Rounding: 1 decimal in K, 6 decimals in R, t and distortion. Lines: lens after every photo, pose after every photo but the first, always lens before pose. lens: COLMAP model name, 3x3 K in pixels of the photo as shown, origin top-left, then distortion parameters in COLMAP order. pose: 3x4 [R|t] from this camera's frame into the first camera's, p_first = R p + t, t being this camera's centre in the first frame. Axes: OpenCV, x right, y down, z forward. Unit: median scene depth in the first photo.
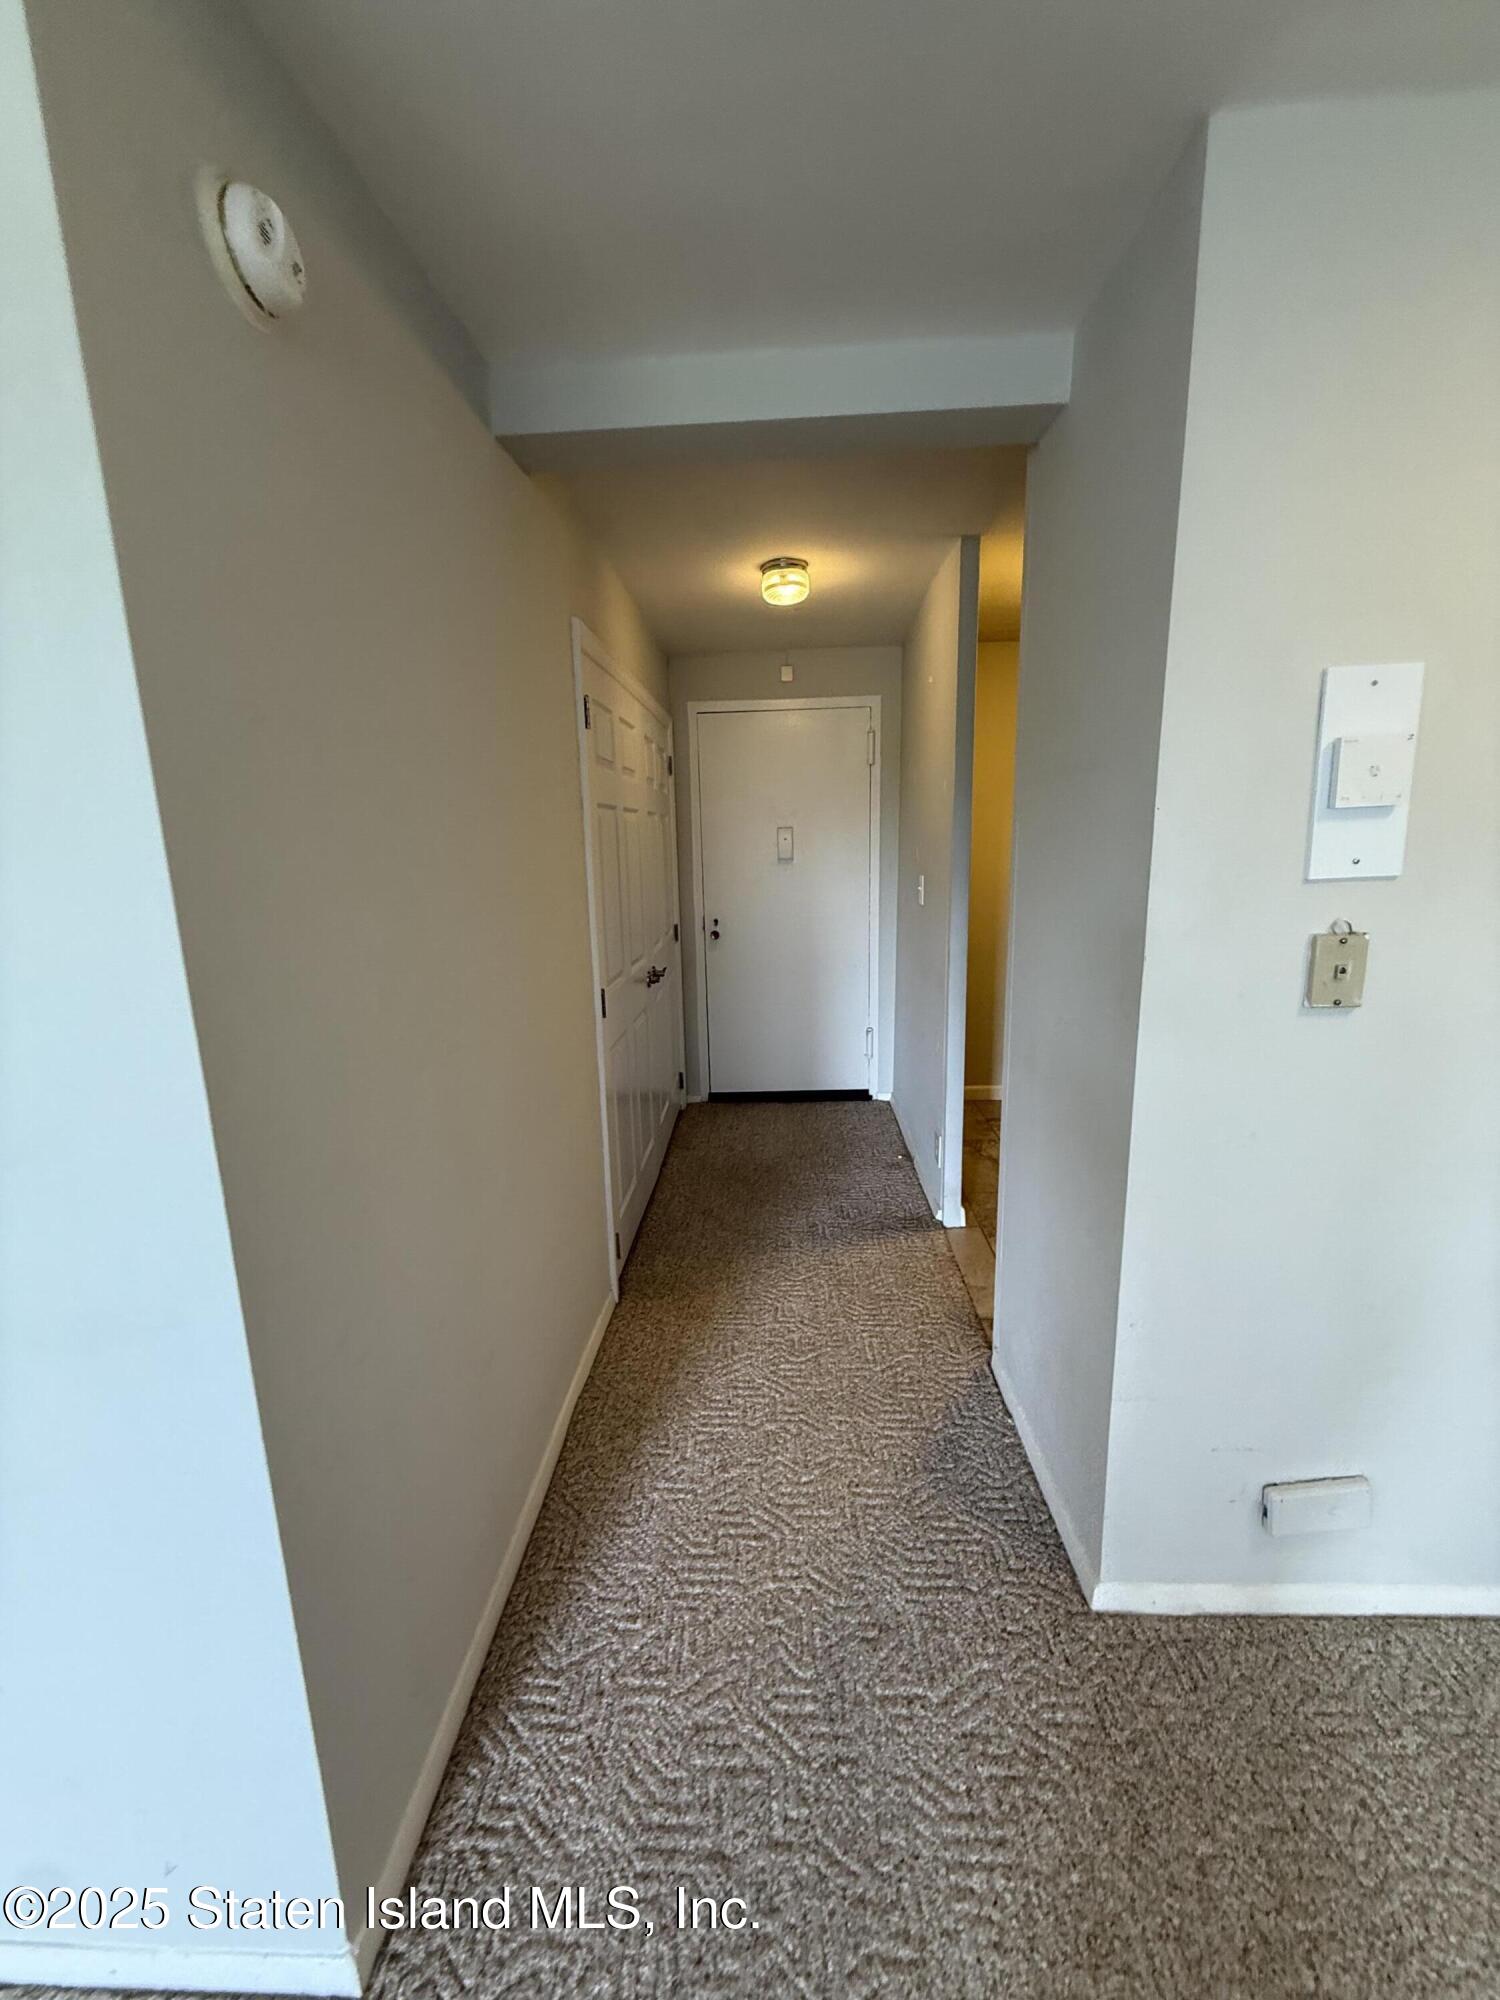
lens RADIAL K [[810.2, 0, 750.0], [0, 810.2, 1000.0], [0, 0, 1]] dist [0.001265, -0.000024]
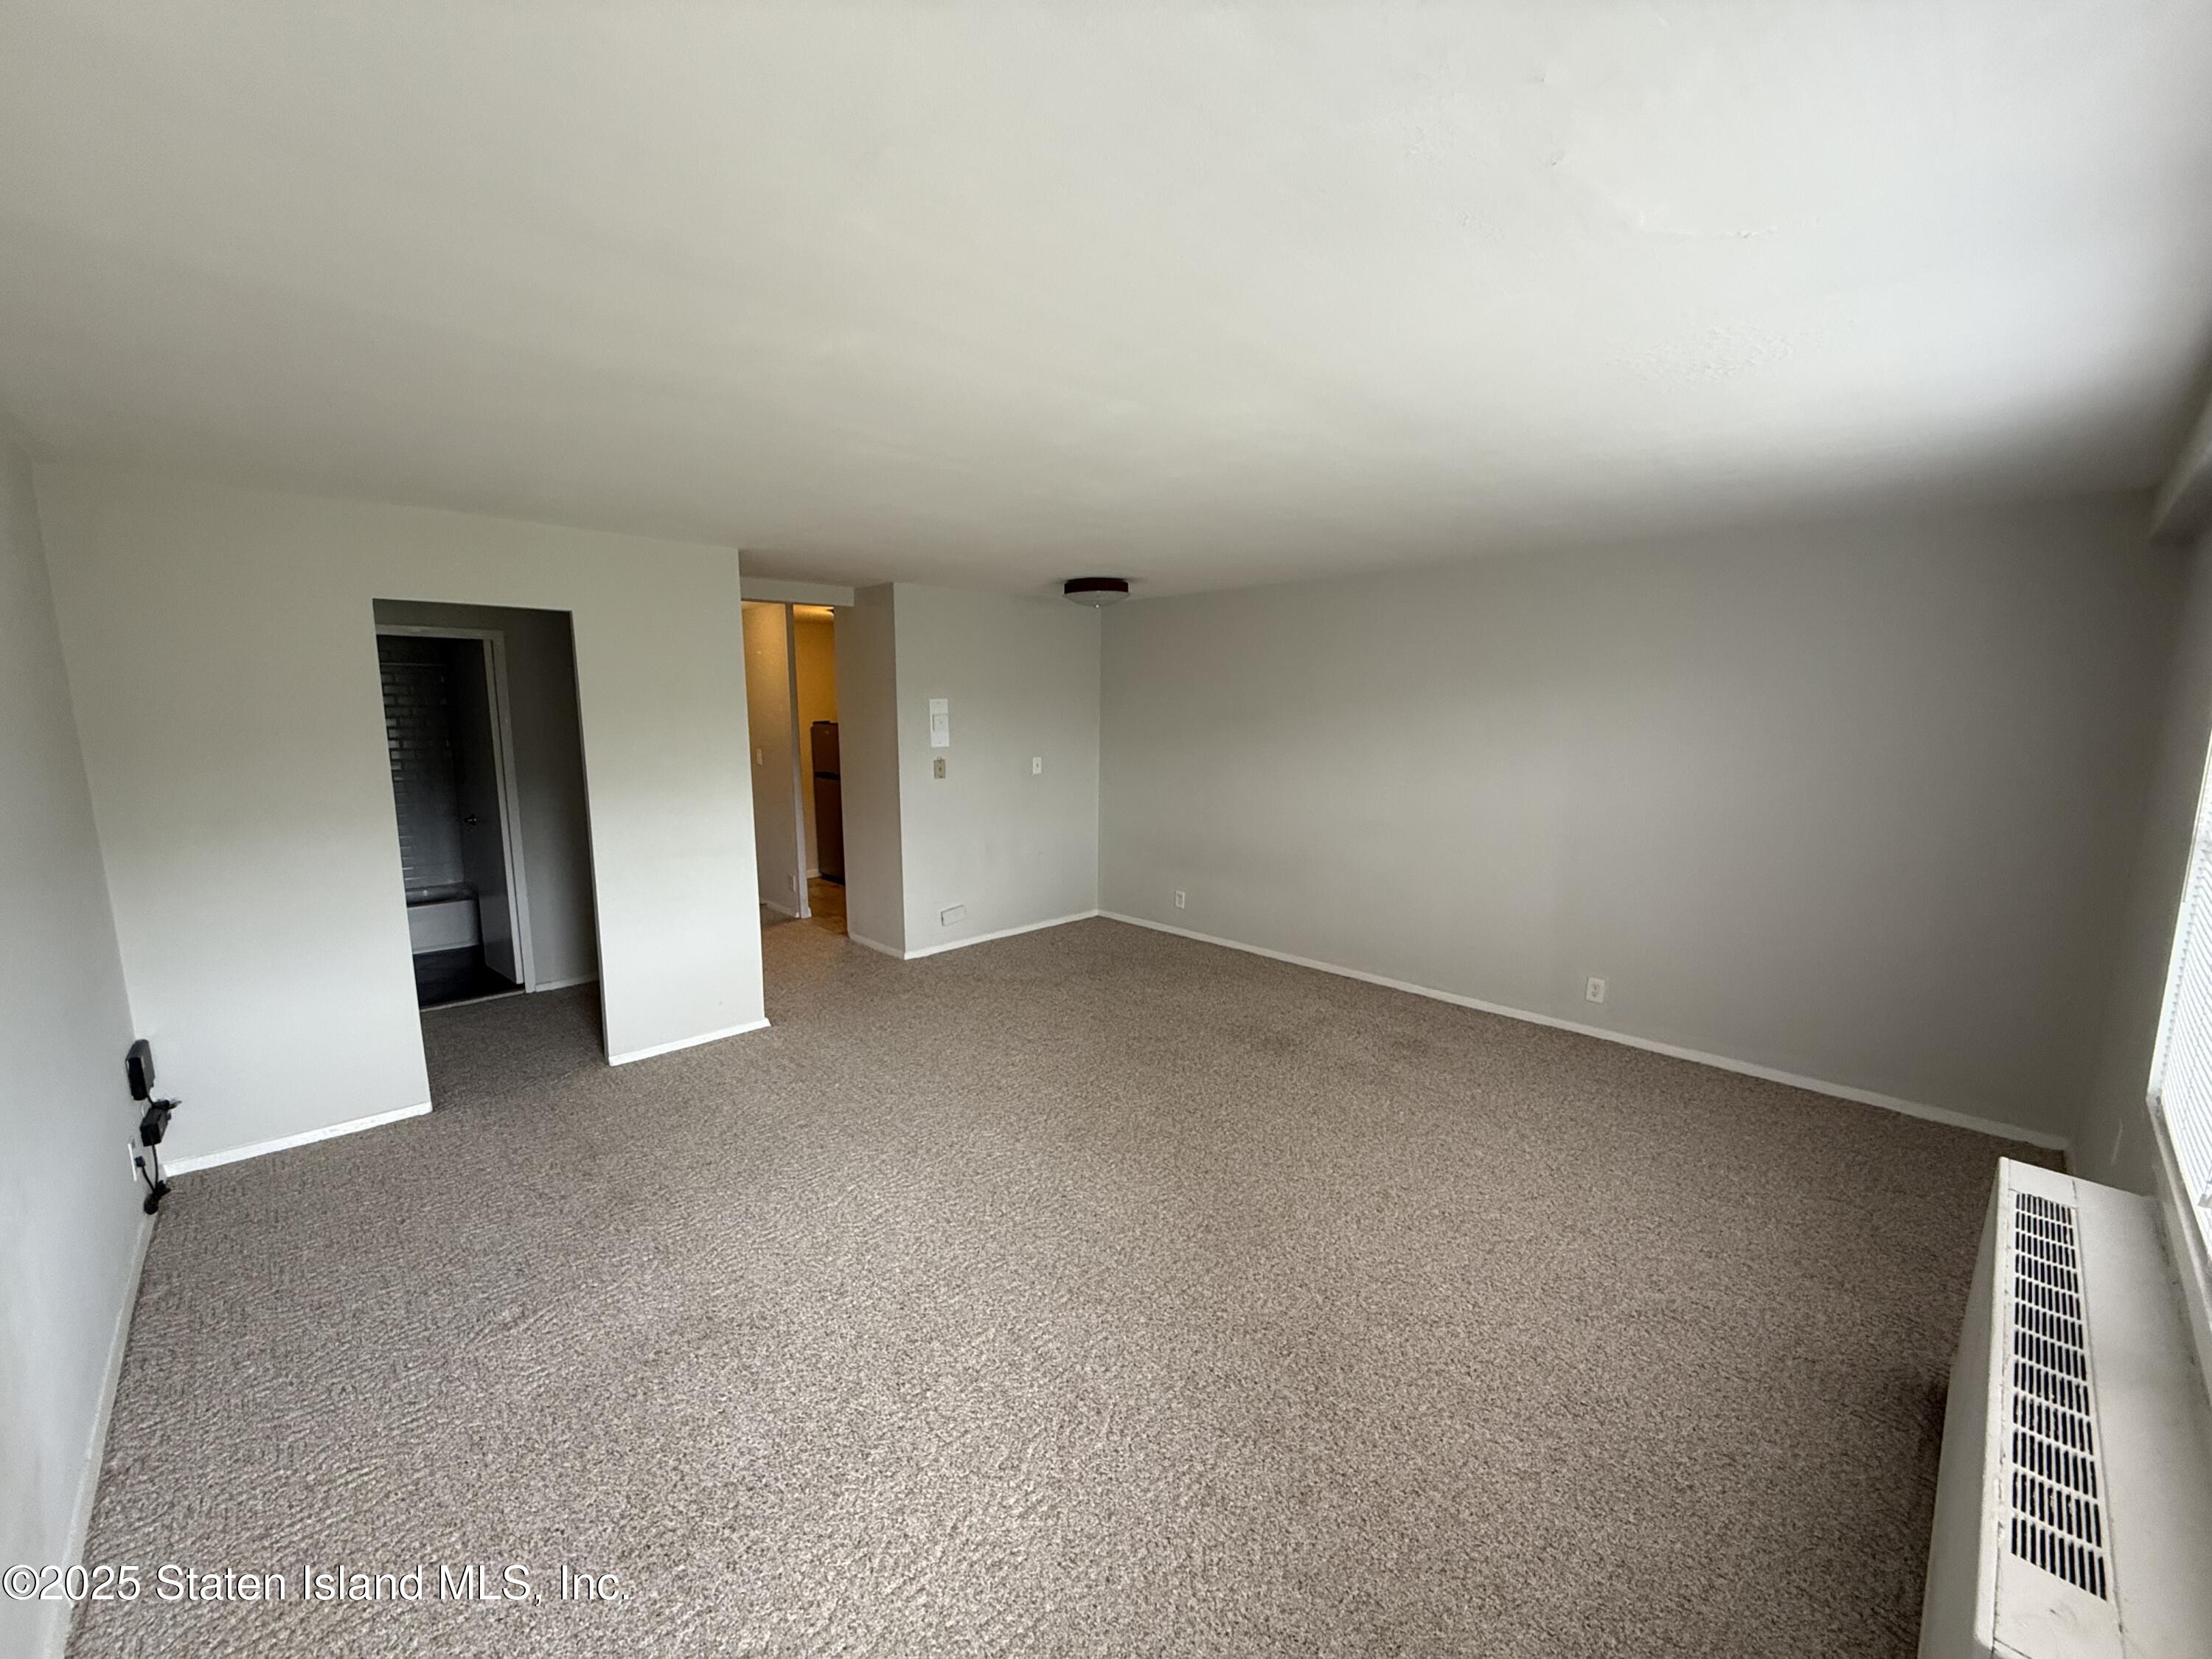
lens RADIAL K [[896.0, 0, 1106.0], [0, 896.0, 829.5], [0, 0, 1]] dist [0.001265, -0.000024]
pose [[0.694632, -0.083126, 0.714546, -1.879317], [0.129718, 0.991493, -0.010759, 0.413906], [-0.707573, 0.100163, 0.699506, -2.622742]]
